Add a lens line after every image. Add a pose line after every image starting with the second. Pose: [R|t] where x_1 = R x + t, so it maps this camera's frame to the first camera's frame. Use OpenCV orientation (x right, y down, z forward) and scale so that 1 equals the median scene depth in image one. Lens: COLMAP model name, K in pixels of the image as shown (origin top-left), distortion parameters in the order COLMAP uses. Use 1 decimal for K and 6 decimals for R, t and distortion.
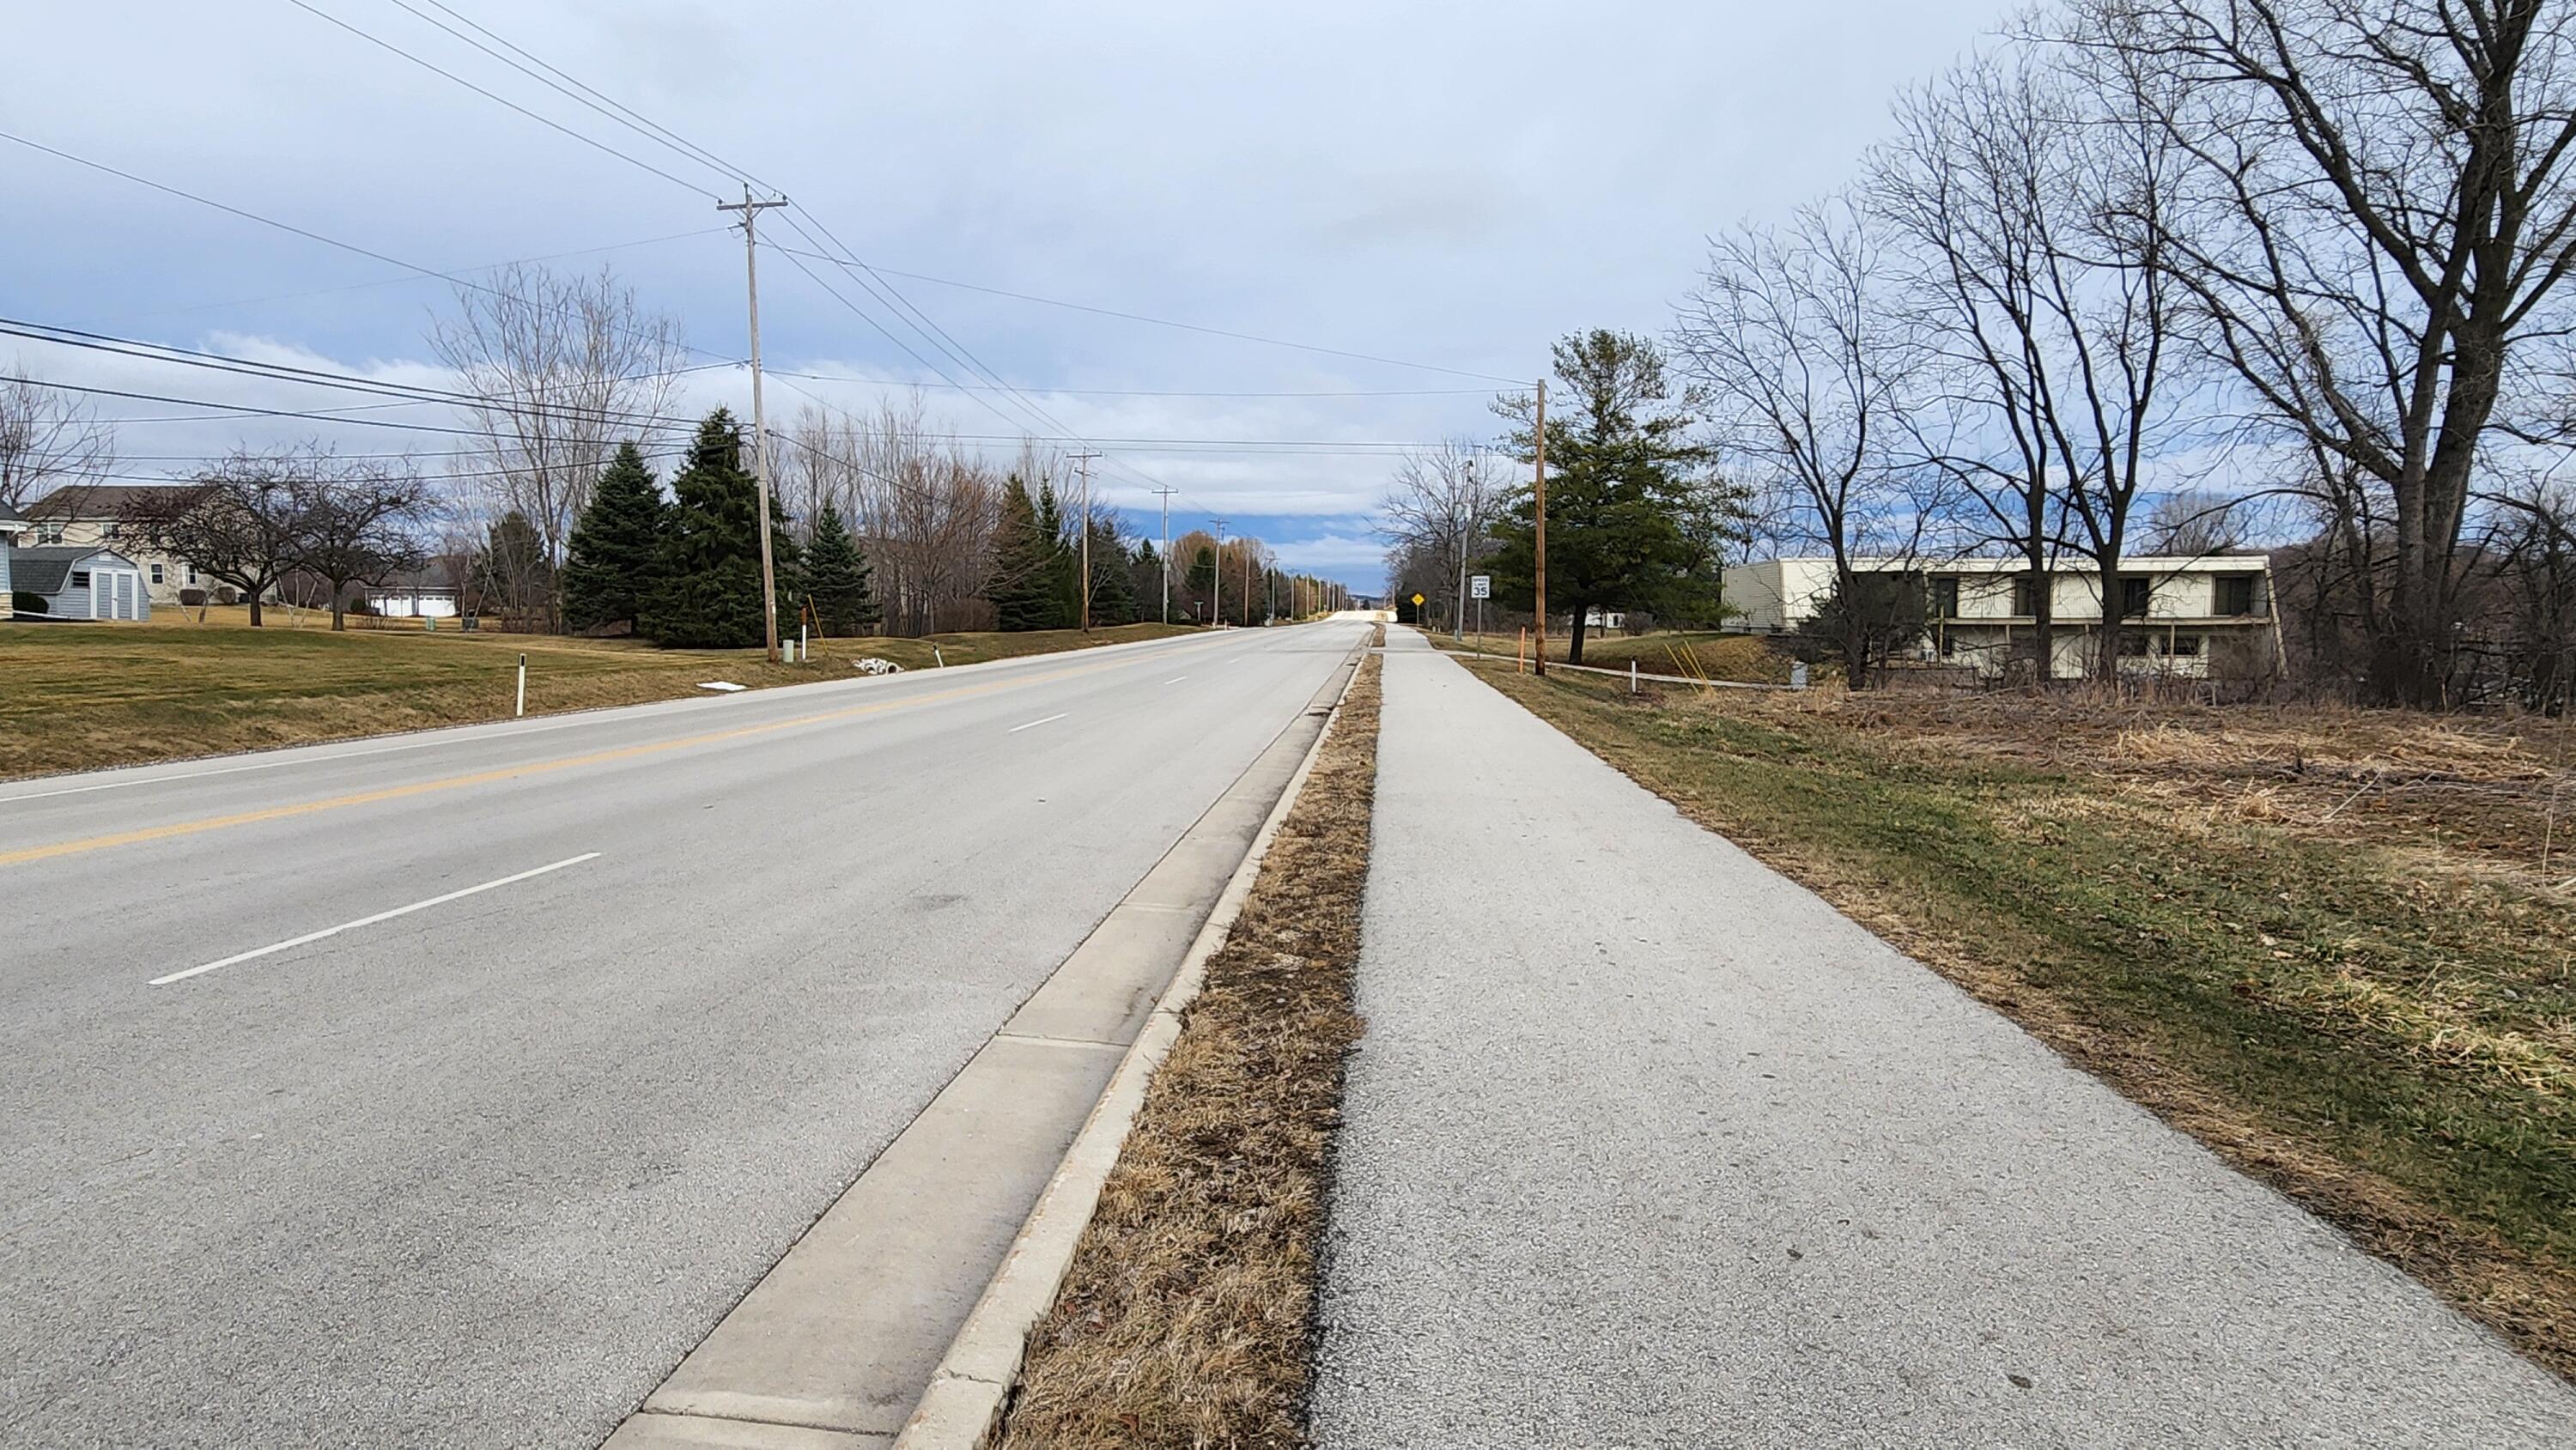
lens RADIAL K [[994.3, 0, 1246.5], [0, 994.3, 720.6], [0, 0, 1]] dist [0.012873, -0.000289]
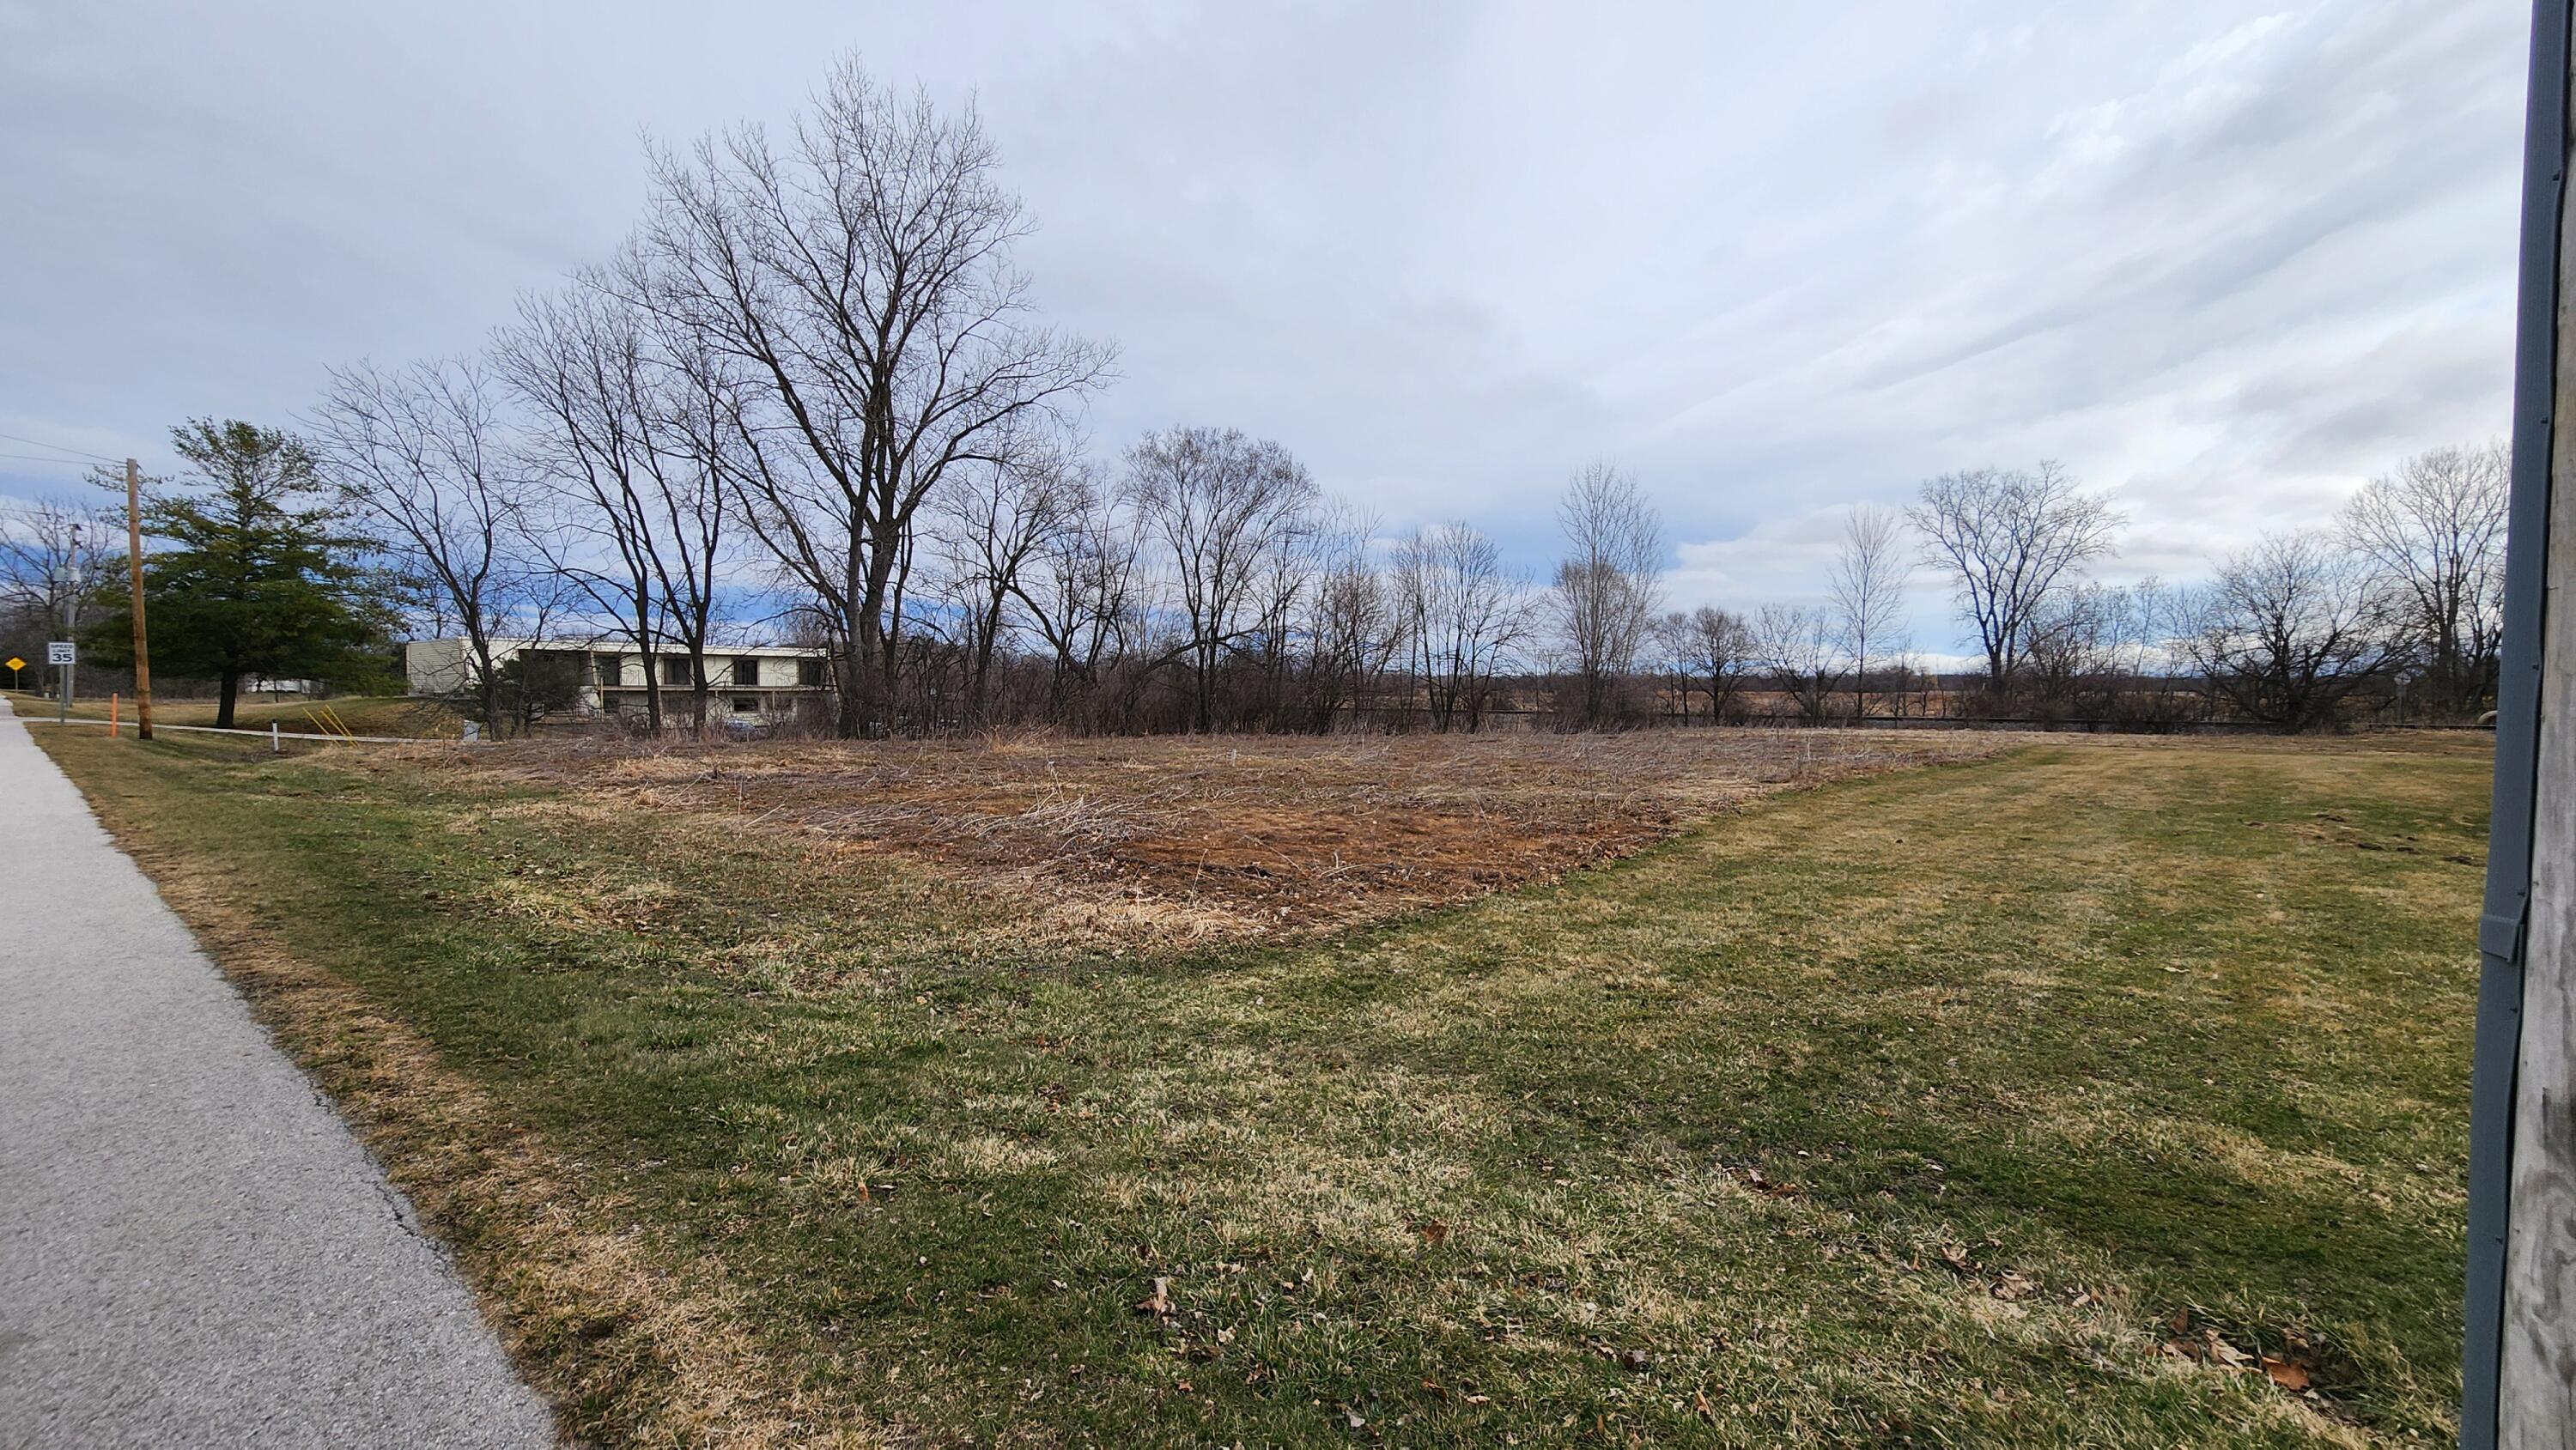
lens RADIAL K [[994.3, 0, 1246.5], [0, 994.3, 720.6], [0, 0, 1]] dist [0.012873, -0.000289]
pose [[0.678659, -0.024166, 0.734055, 0.309170], [0.073977, 0.996625, -0.035584, 0.059054], [-0.730718, 0.078453, 0.678157, -0.570854]]
